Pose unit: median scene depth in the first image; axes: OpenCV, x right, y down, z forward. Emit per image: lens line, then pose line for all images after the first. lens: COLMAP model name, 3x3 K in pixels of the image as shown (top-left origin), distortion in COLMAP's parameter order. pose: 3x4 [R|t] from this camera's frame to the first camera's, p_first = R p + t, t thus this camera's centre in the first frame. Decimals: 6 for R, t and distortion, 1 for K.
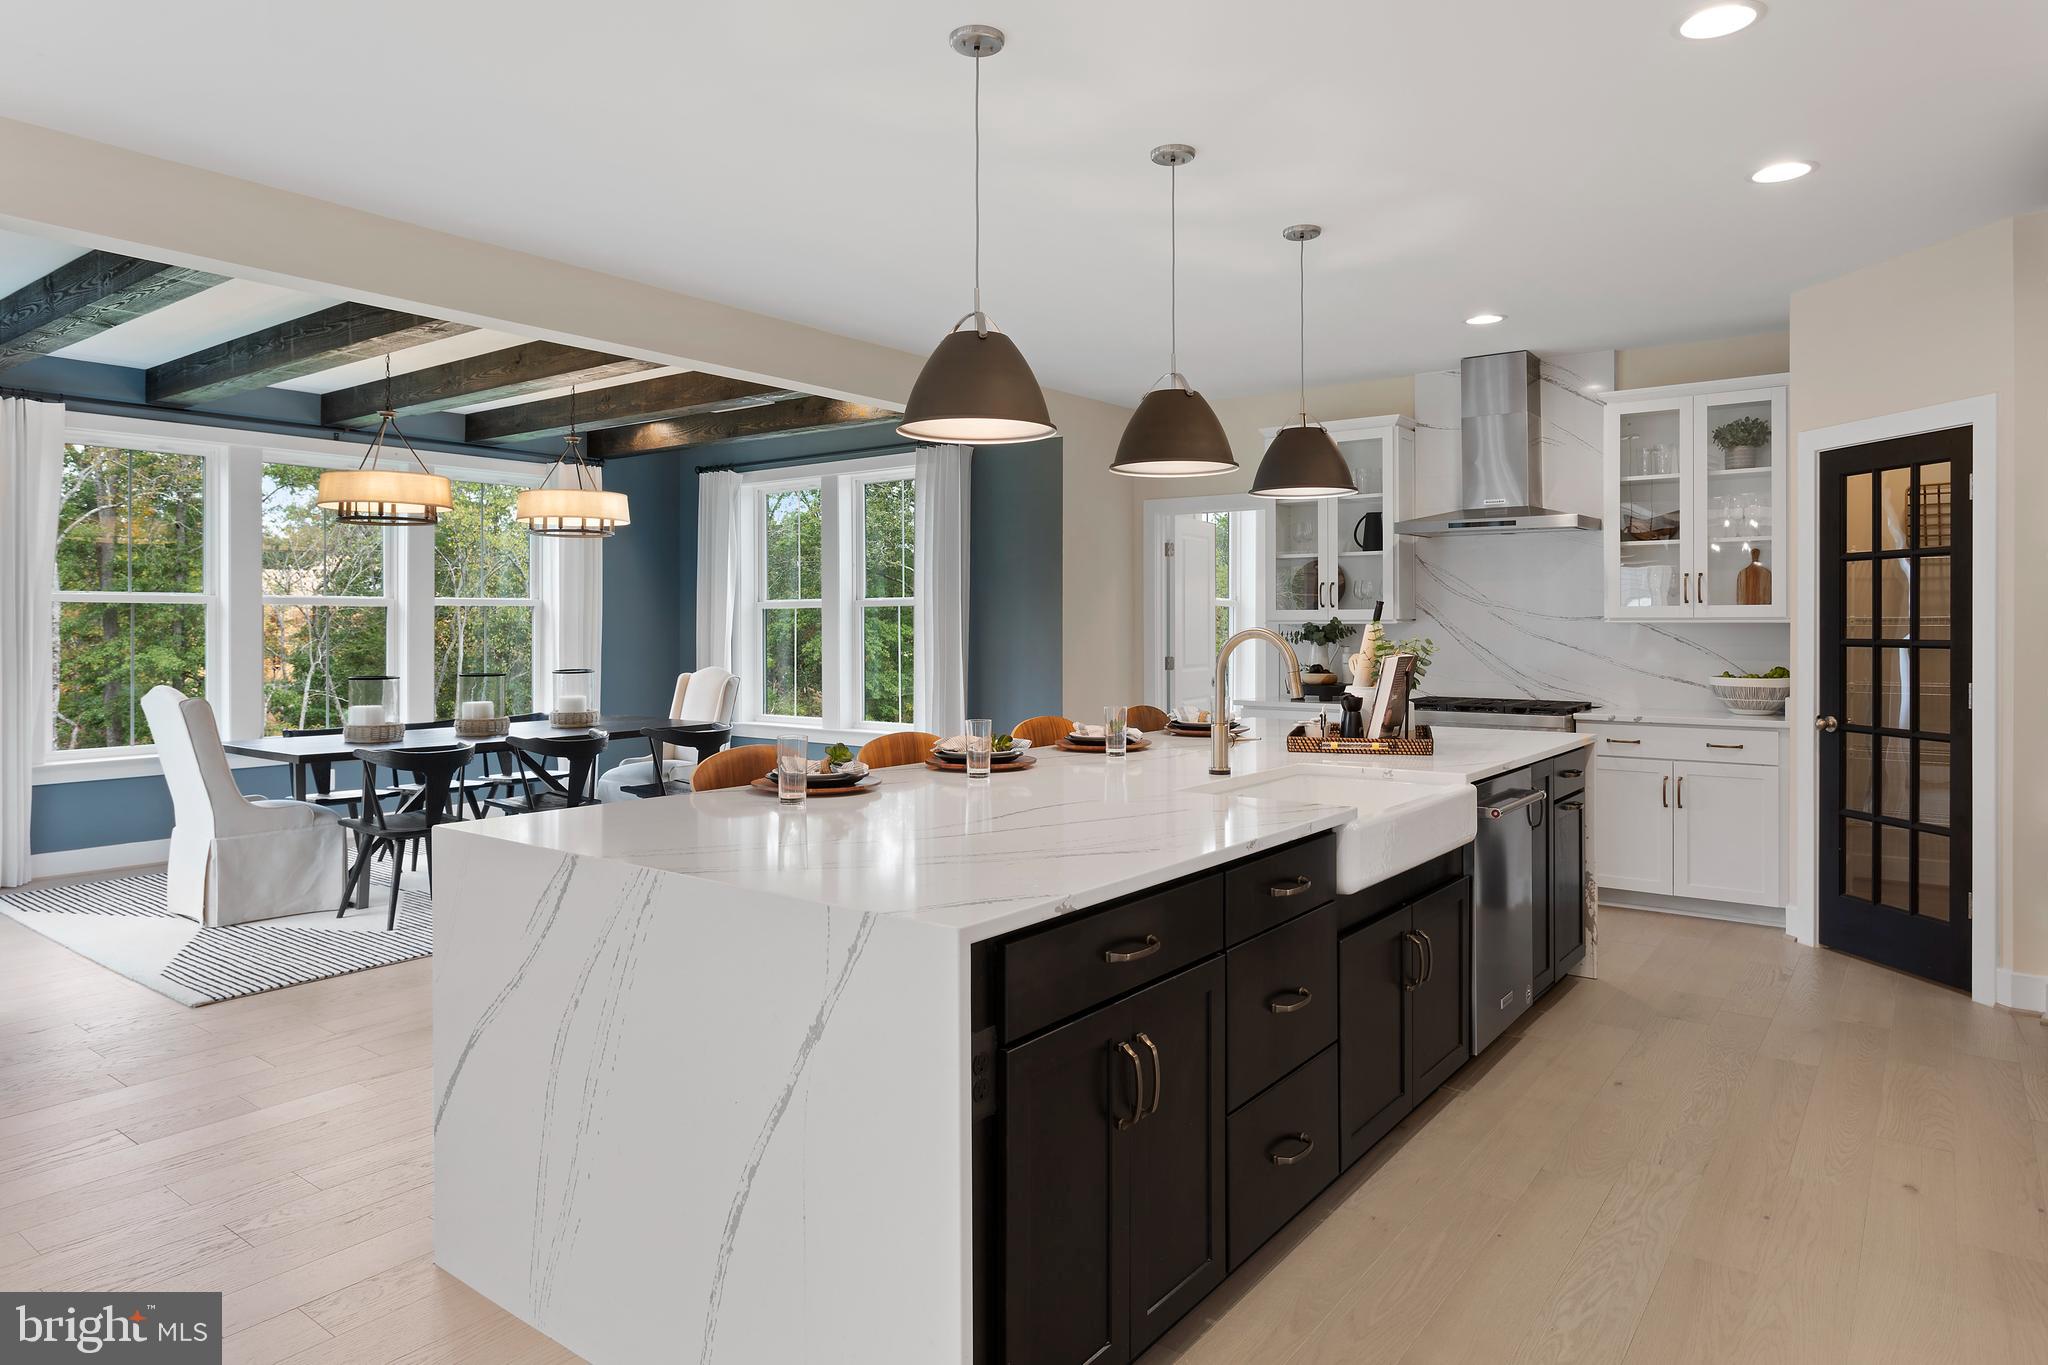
lens RADIAL K [[1244.5, 0, 1024.0], [0, 1244.5, 682.5], [0, 0, 1]] dist [0.029674, 0.000081]
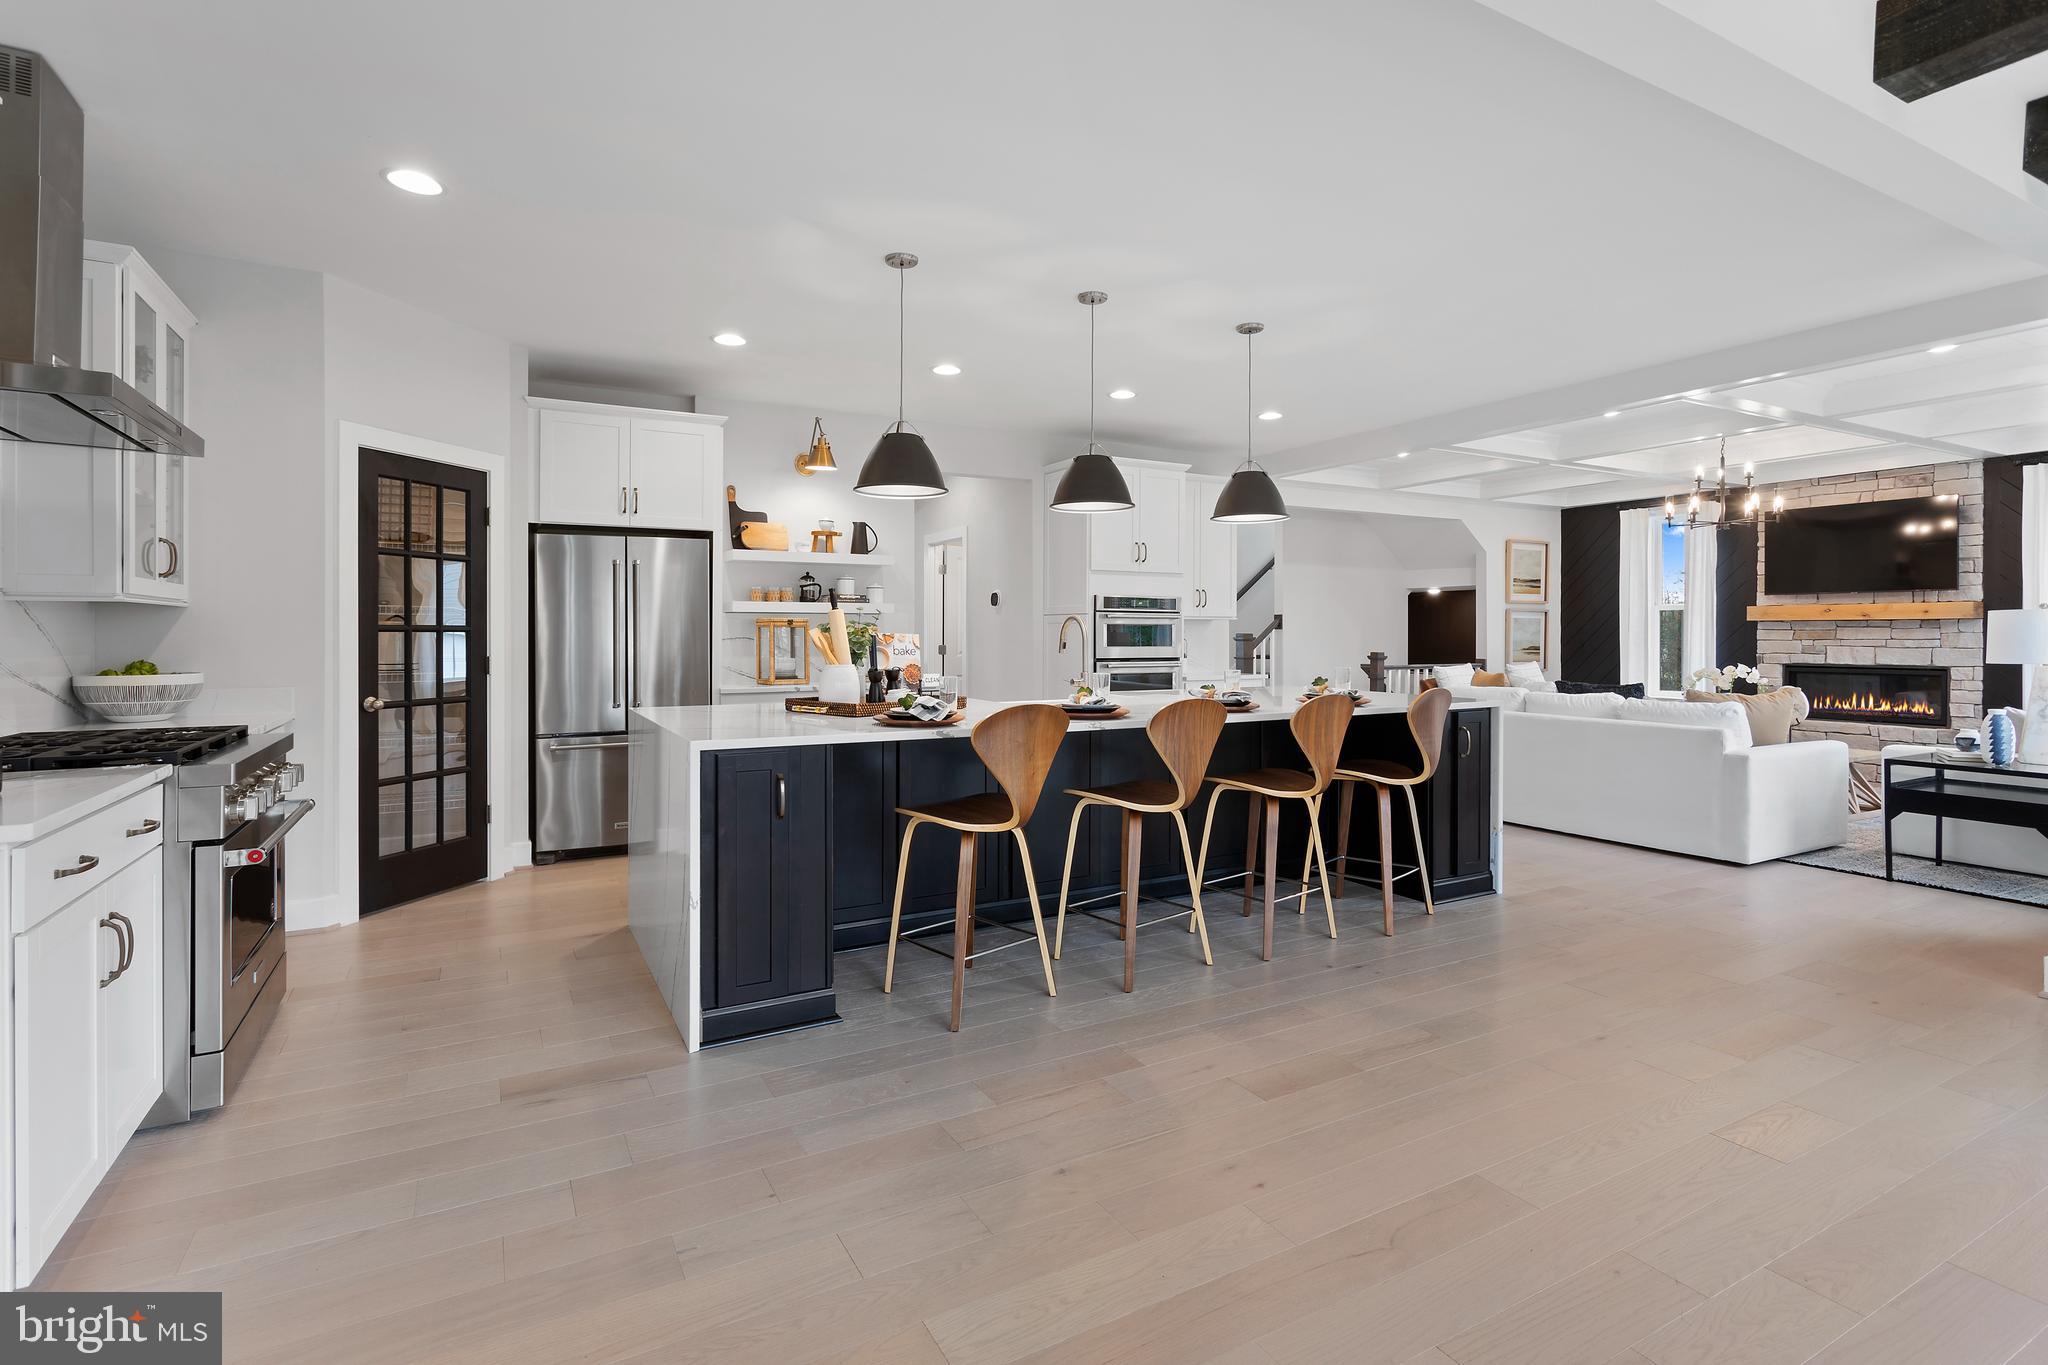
lens RADIAL K [[975.3, 0, 1016.5], [0, 975.3, 632.0], [0, 0, 1]] dist [-0.001936, -0.000297]
pose [[-0.914720, 0.007694, 0.404016, -0.202366], [0.026431, 0.998817, 0.040821, -0.049203], [-0.403224, 0.048018, -0.913841, 1.582827]]
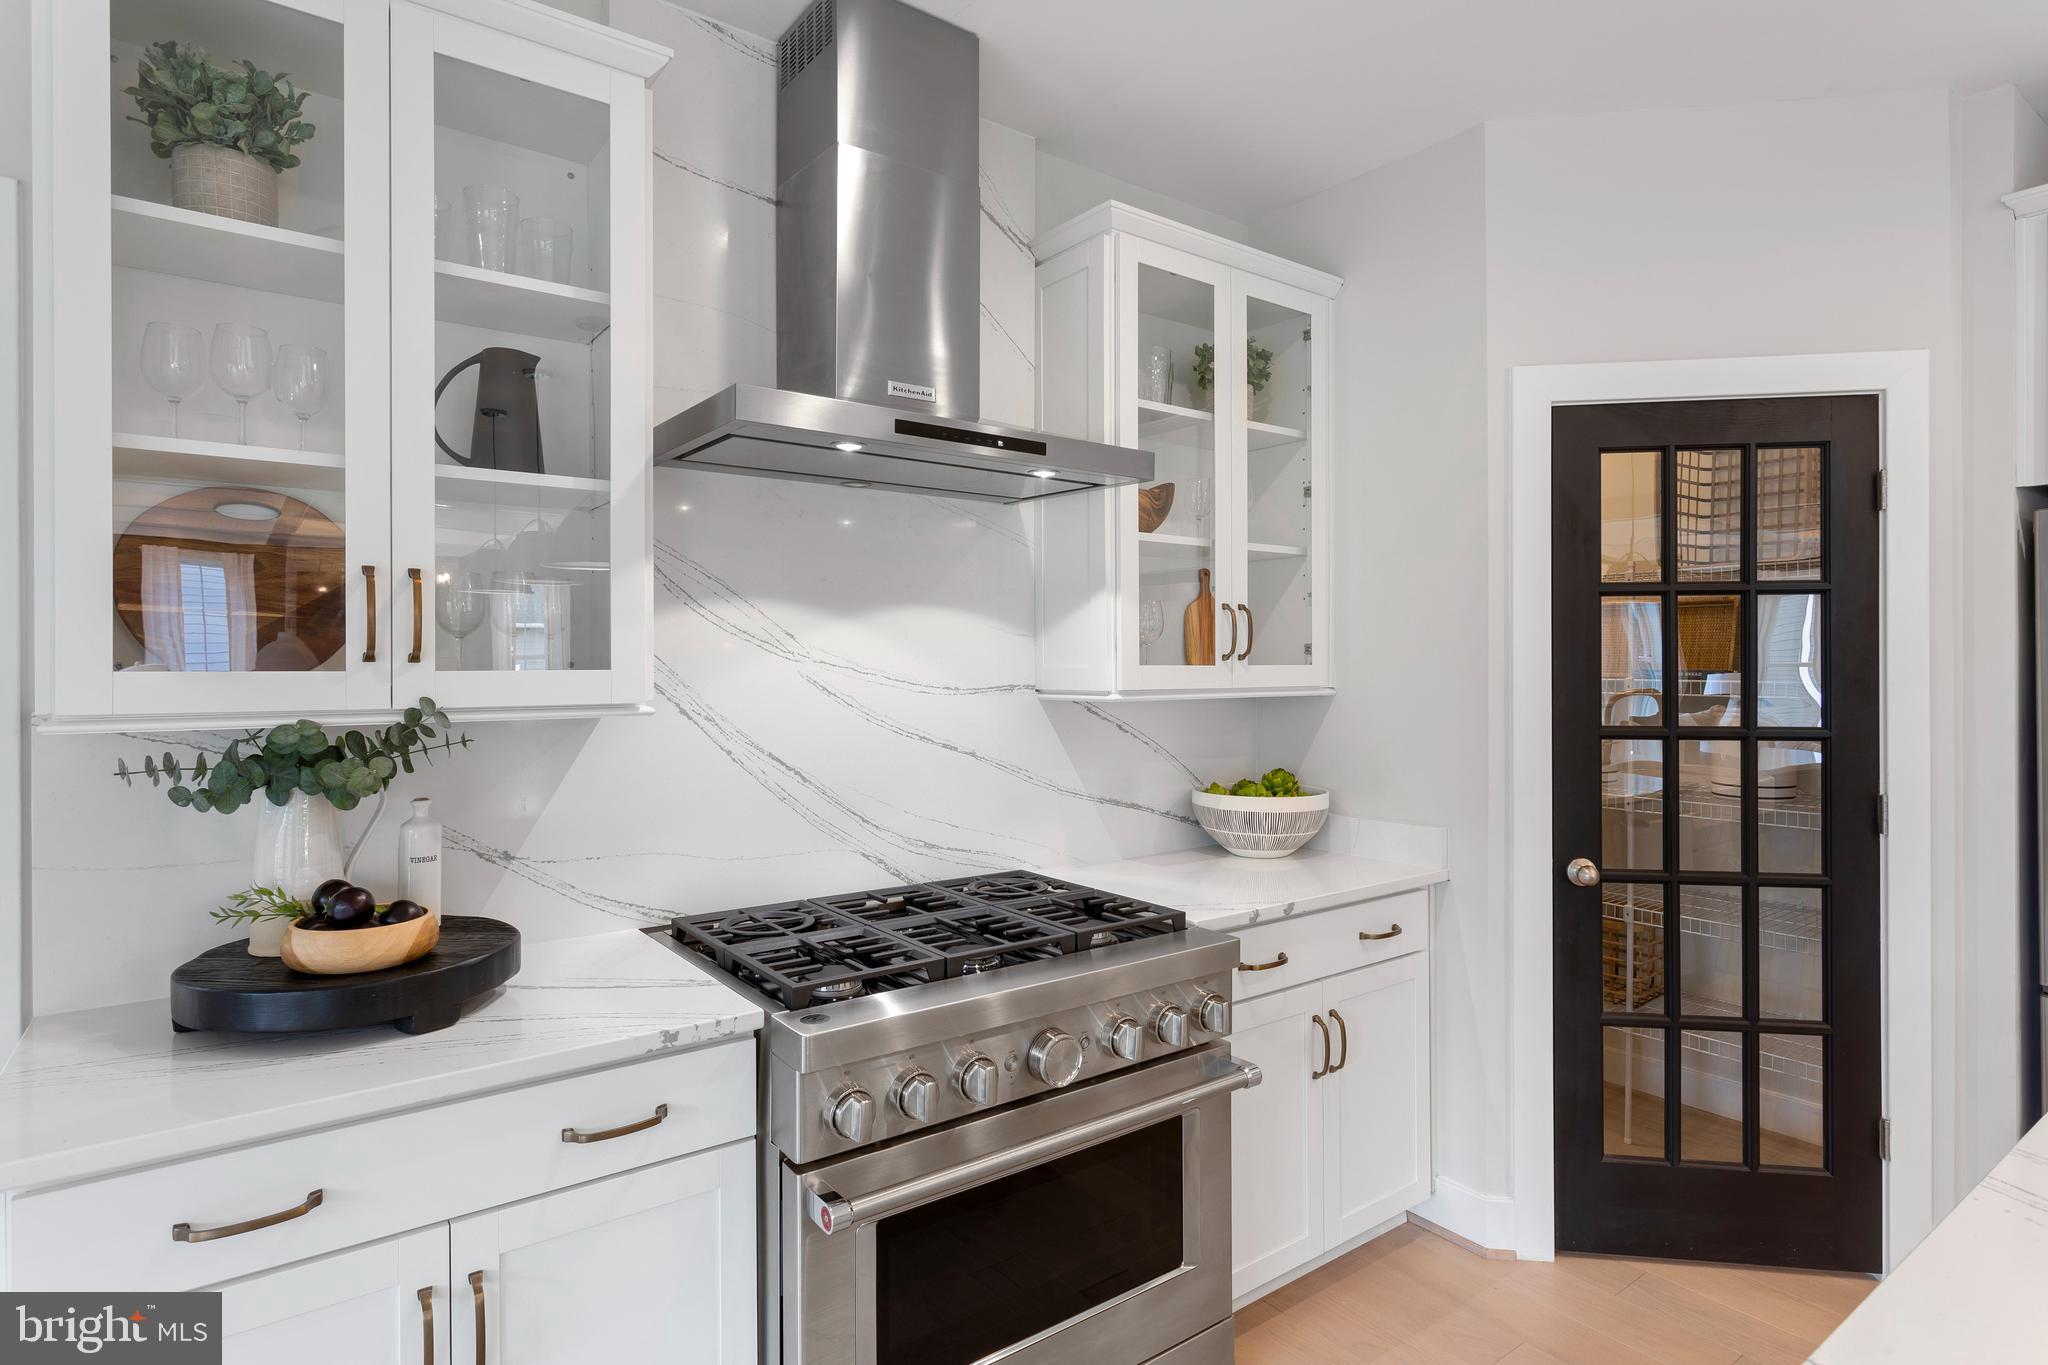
lens RADIAL K [[1082.0, 0, 1012.8], [0, 1082.0, 668.7], [0, 0, 1]] dist [0.002356, 0.000025]
pose [[0.277028, 0.002331, 0.960859, 0.086868], [0.047432, 0.998745, -0.016098, -0.067961], [-0.959690, 0.050035, 0.276570, 1.146823]]
